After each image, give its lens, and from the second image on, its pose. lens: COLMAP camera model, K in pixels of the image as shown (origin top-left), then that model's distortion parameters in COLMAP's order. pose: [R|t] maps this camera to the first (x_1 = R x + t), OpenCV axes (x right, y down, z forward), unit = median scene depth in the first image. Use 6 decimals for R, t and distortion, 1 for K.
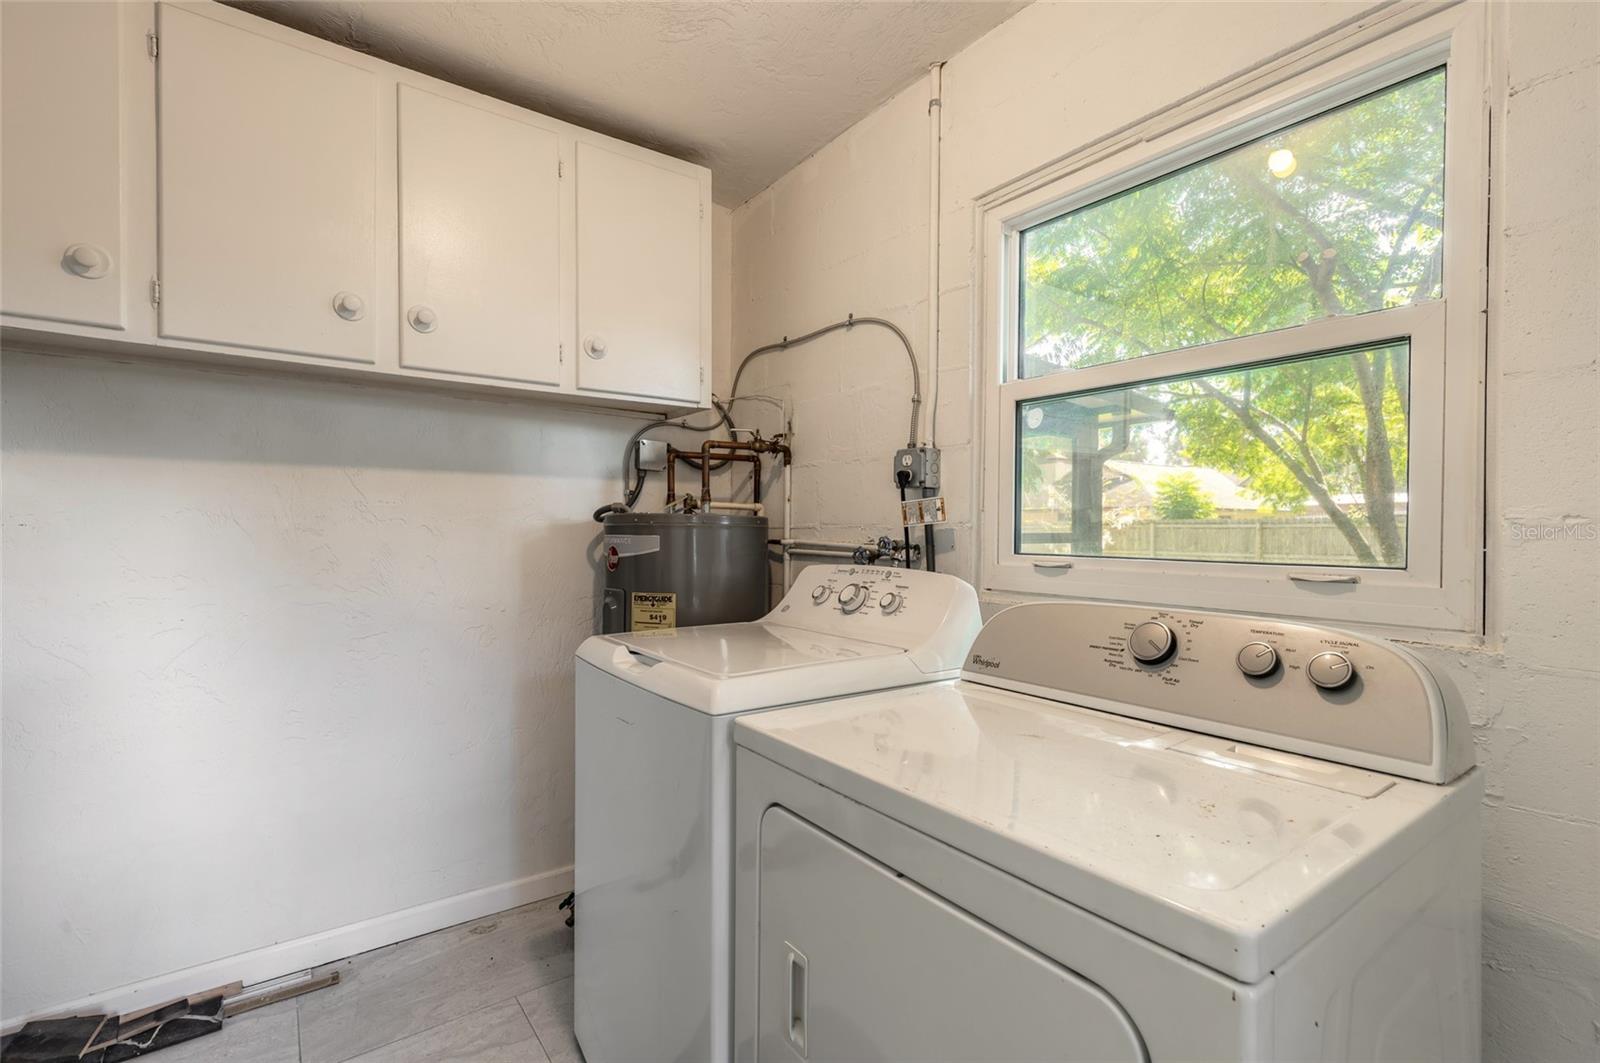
lens RADIAL K [[720.9, 0, 800.2], [0, 720.9, 538.4], [0, 0, 1]] dist [0.006755, -0.000109]
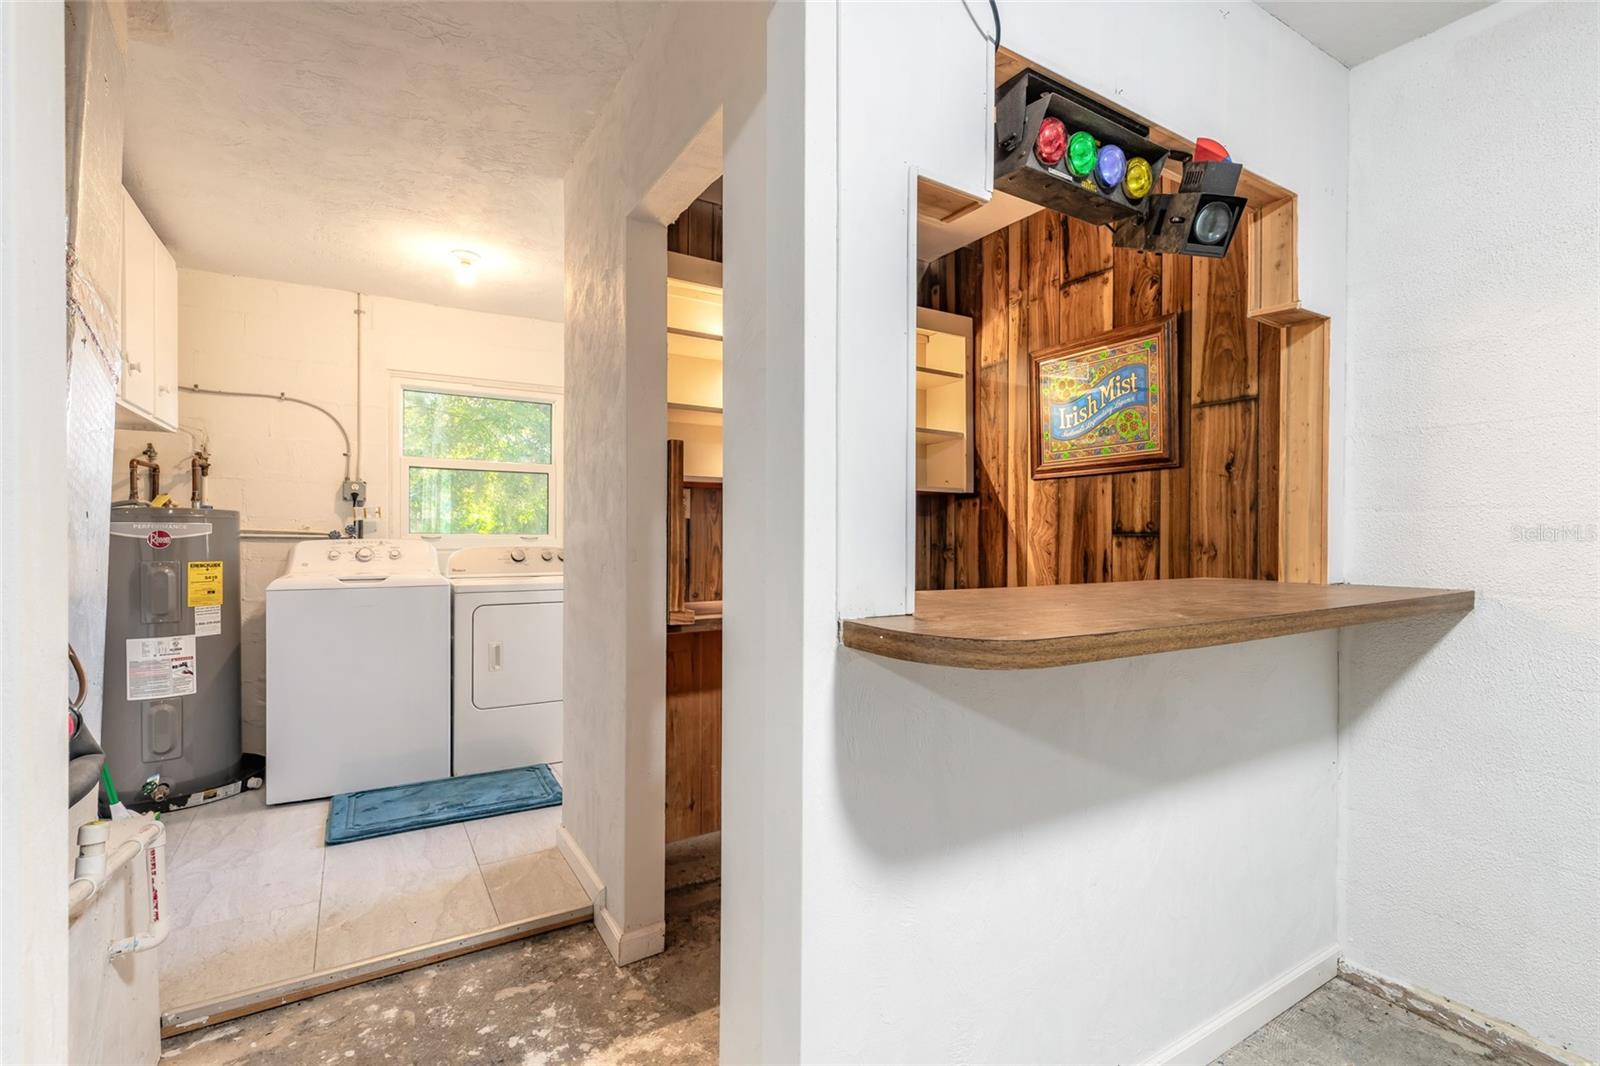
lens RADIAL K [[720.9, 0, 800.5], [0, 720.9, 534.3], [0, 0, 1]] dist [0.006755, -0.000109]
pose [[0.076574, -0.003922, 0.997056, -1.635769], [0.003508, 0.999987, 0.003664, 0.017608], [-0.997058, 0.003217, 0.076587, -0.356262]]
